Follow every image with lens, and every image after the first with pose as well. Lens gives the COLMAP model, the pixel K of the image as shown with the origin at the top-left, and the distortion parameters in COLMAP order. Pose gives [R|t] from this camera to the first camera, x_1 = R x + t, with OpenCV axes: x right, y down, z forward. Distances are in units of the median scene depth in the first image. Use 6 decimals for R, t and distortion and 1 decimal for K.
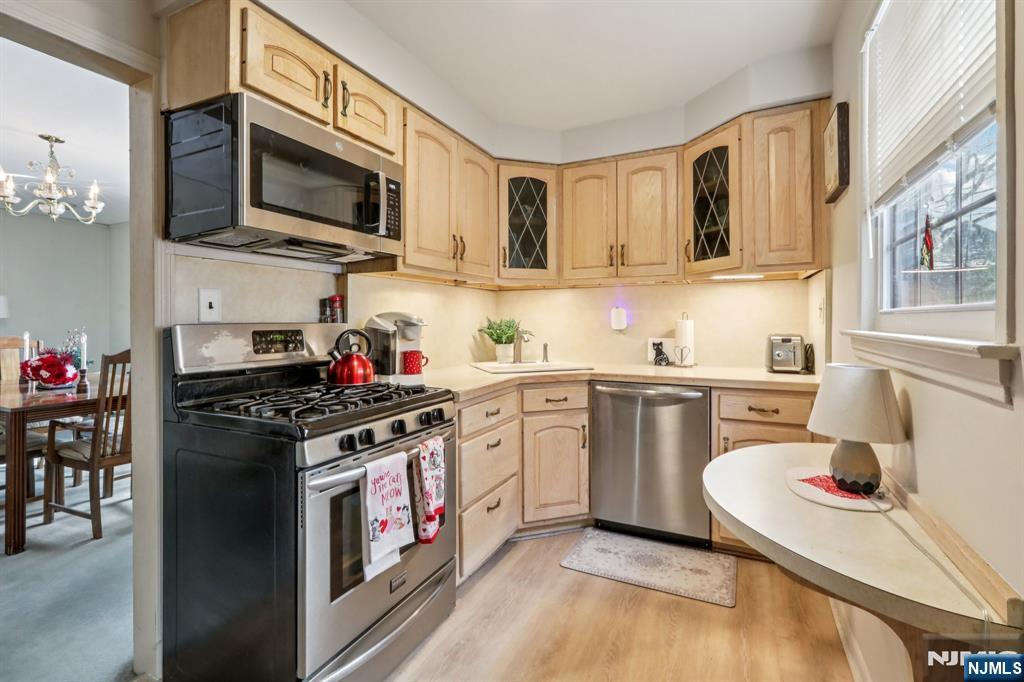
lens RADIAL K [[469.6, 0, 505.3], [0, 469.6, 323.2], [0, 0, 1]] dist [-0.005217, 0.004830]
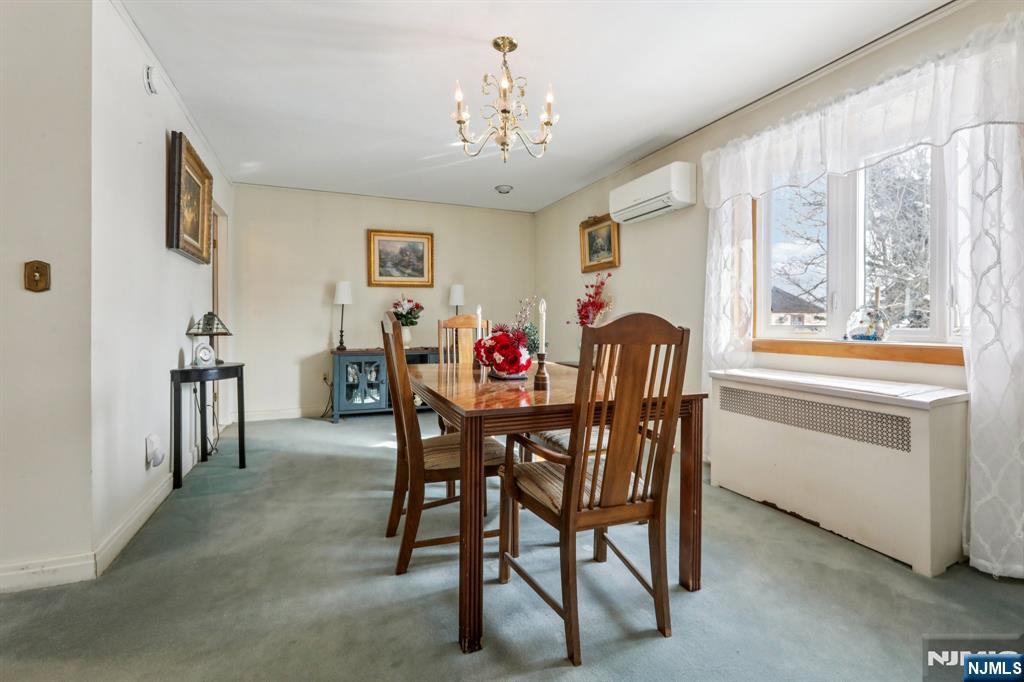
lens RADIAL K [[469.6, 0, 507.1], [0, 469.6, 323.2], [0, 0, 1]] dist [-0.005217, 0.004830]
pose [[0.749613, -0.000059, -0.661876, -0.495247], [-0.003562, 0.999985, -0.004123, 0.057979], [0.661866, 0.005448, 0.749602, 0.469997]]
